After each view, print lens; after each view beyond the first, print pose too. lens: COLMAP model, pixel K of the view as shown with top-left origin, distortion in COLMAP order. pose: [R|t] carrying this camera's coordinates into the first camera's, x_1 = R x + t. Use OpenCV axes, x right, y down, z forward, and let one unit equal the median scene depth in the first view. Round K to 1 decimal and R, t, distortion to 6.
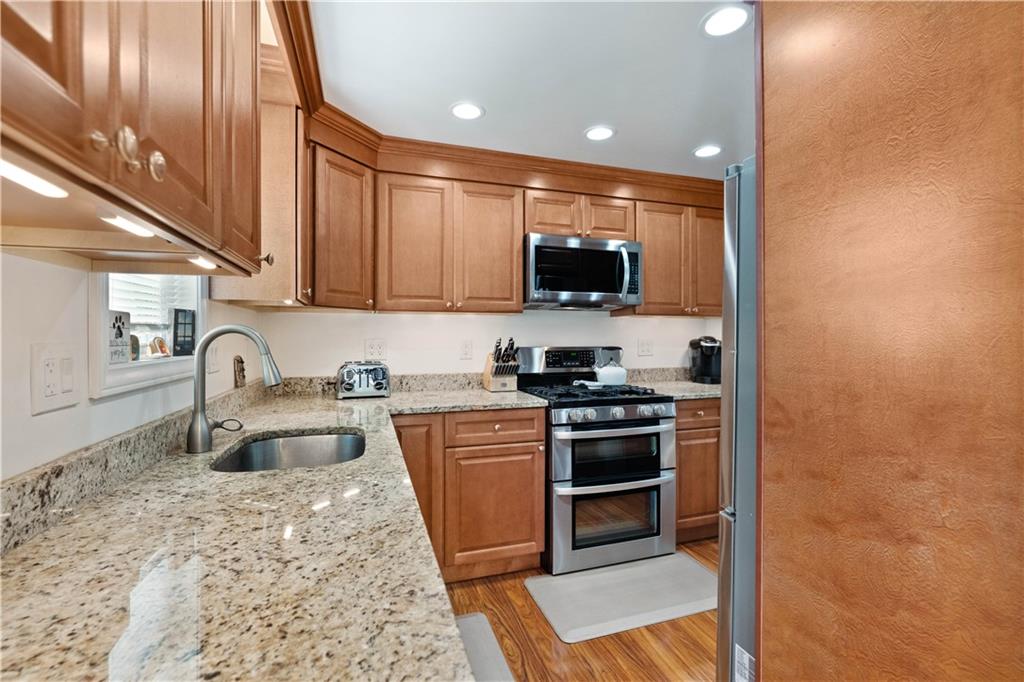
lens RADIAL K [[439.1, 0, 506.8], [0, 439.1, 337.3], [0, 0, 1]] dist [-0.001704, -0.000019]
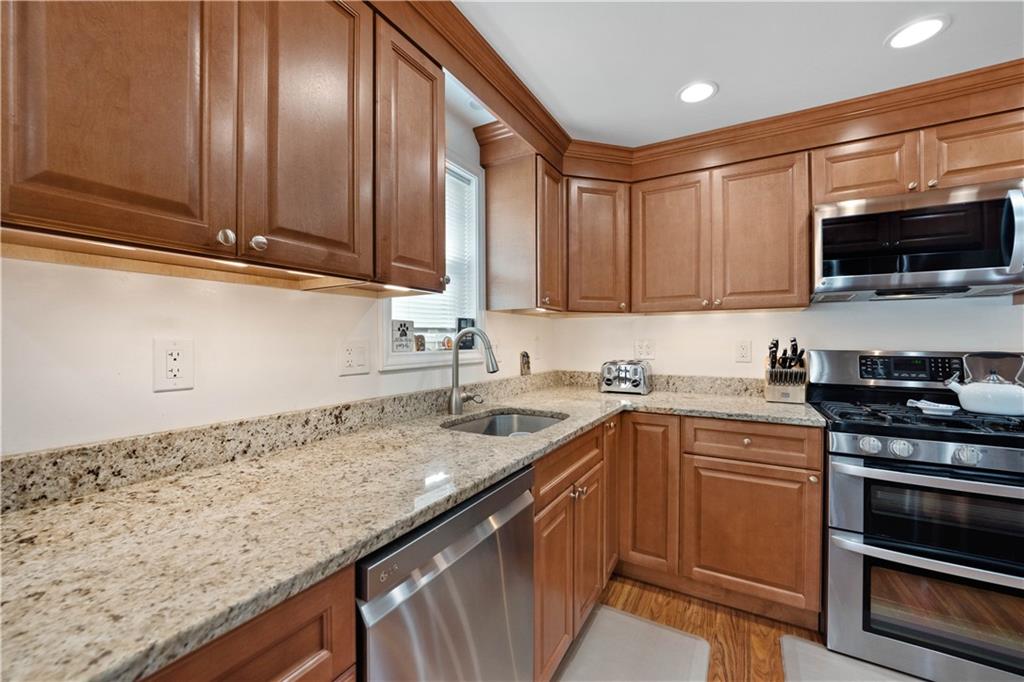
lens RADIAL K [[403.9, 0, 512.0], [0, 403.9, 341.0], [0, 0, 1]] dist [-0.008775, 0.000315]
pose [[0.671065, 0.002872, -0.741393, 0.249597], [-0.001868, 0.999996, 0.002182, 0.006420], [0.741396, -0.000079, 0.671068, 0.126302]]
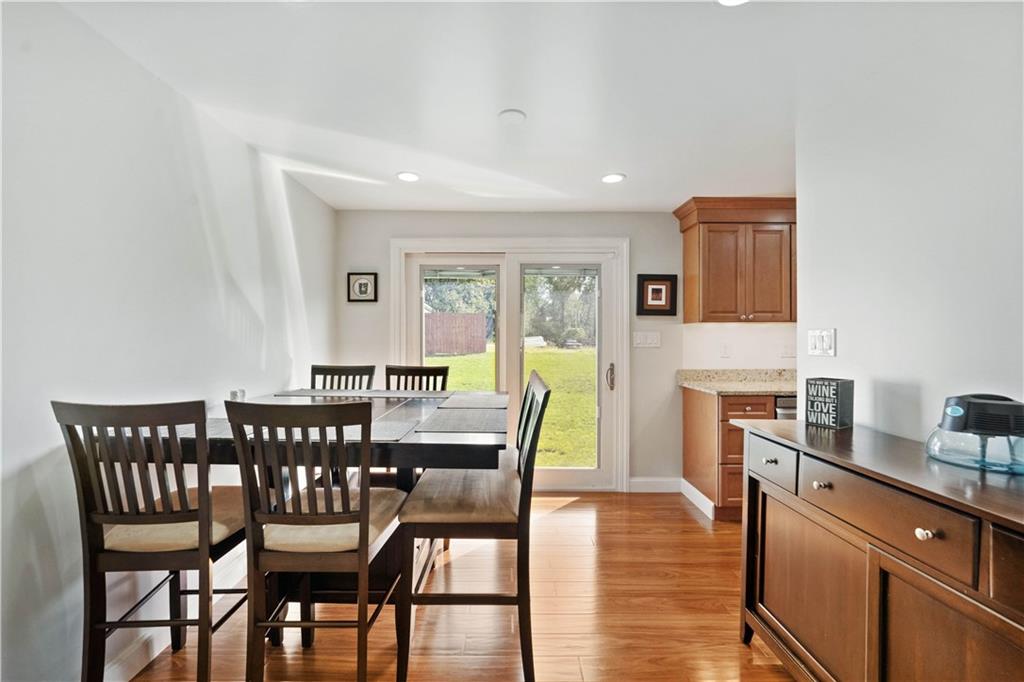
lens RADIAL K [[439.1, 0, 506.8], [0, 439.1, 337.3], [0, 0, 1]] dist [-0.001704, -0.000019]
pose [[-0.298413, -0.002343, -0.954434, 1.451437], [-0.003290, 0.999994, -0.001426, -0.007389], [0.954431, 0.002715, -0.298419, -0.136946]]
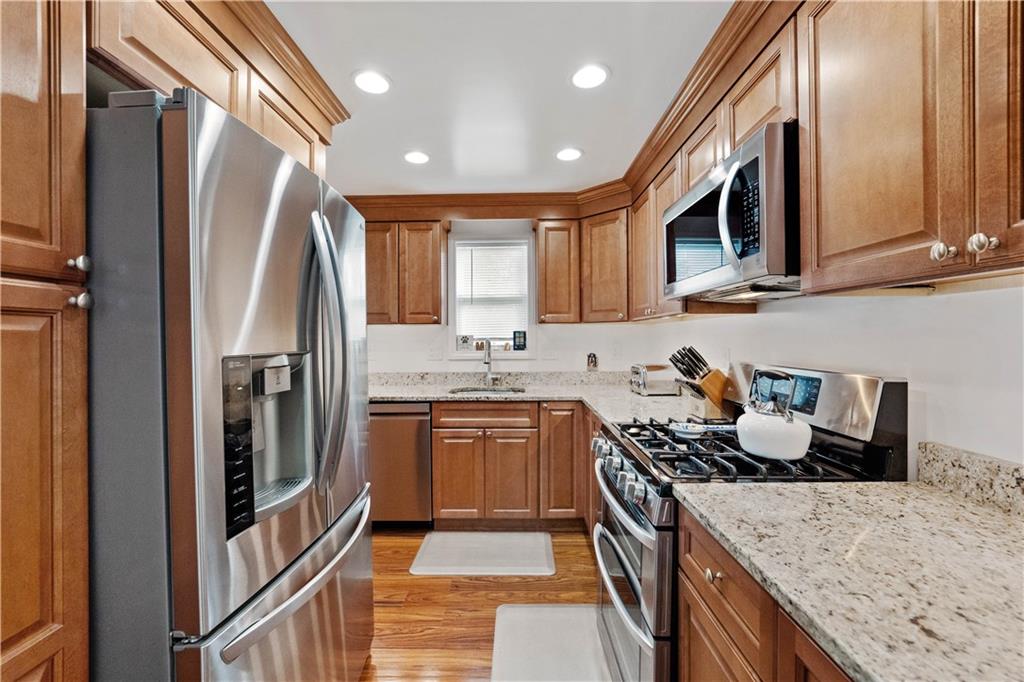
lens RADIAL K [[425.6, 0, 512.0], [0, 425.6, 341.0], [0, 0, 1]] dist [-0.001832, -0.000042]
pose [[-0.327063, 0.007526, -0.944972, 0.945309], [0.002257, 0.999972, 0.007183, -0.017419], [0.945000, 0.000217, -0.327071, 1.107230]]
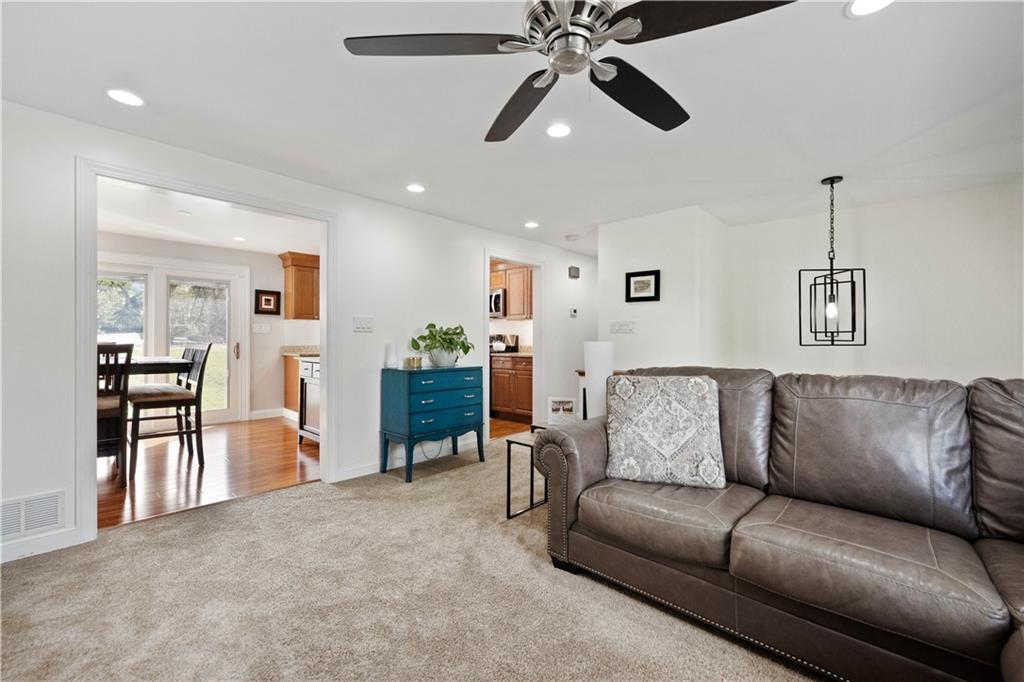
lens RADIAL K [[425.6, 0, 512.0], [0, 425.6, 341.0], [0, 0, 1]] dist [-0.001832, -0.000042]
pose [[0.492380, 0.006713, -0.870355, 2.813068], [-0.004810, 0.999976, 0.004992, 0.053943], [0.870367, 0.001728, 0.492400, -0.074790]]
